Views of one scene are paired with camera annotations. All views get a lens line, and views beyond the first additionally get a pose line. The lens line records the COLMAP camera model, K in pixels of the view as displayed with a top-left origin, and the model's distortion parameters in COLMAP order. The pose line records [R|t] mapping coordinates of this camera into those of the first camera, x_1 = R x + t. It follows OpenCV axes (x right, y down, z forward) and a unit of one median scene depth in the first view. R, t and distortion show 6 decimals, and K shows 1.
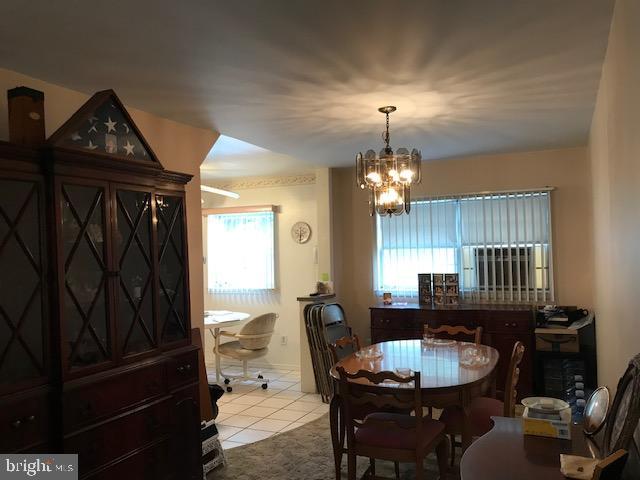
lens RADIAL K [[538.8, 0, 320.0], [0, 538.8, 240.0], [0, 0, 1]] dist [0.010675, -0.017677]
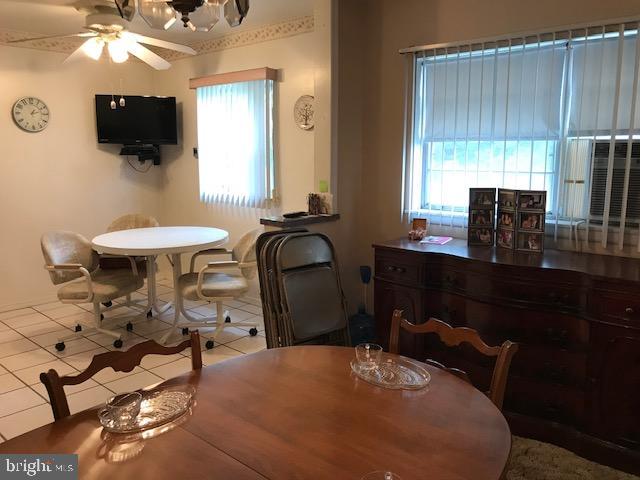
lens RADIAL K [[538.8, 0, 320.0], [0, 538.8, 240.0], [0, 0, 1]] dist [0.010675, -0.017677]
pose [[0.953785, 0.068005, -0.292693, 0.198964], [-0.008639, 0.979858, 0.199511, 0.007507], [0.300365, -0.187762, 0.935161, 0.437792]]
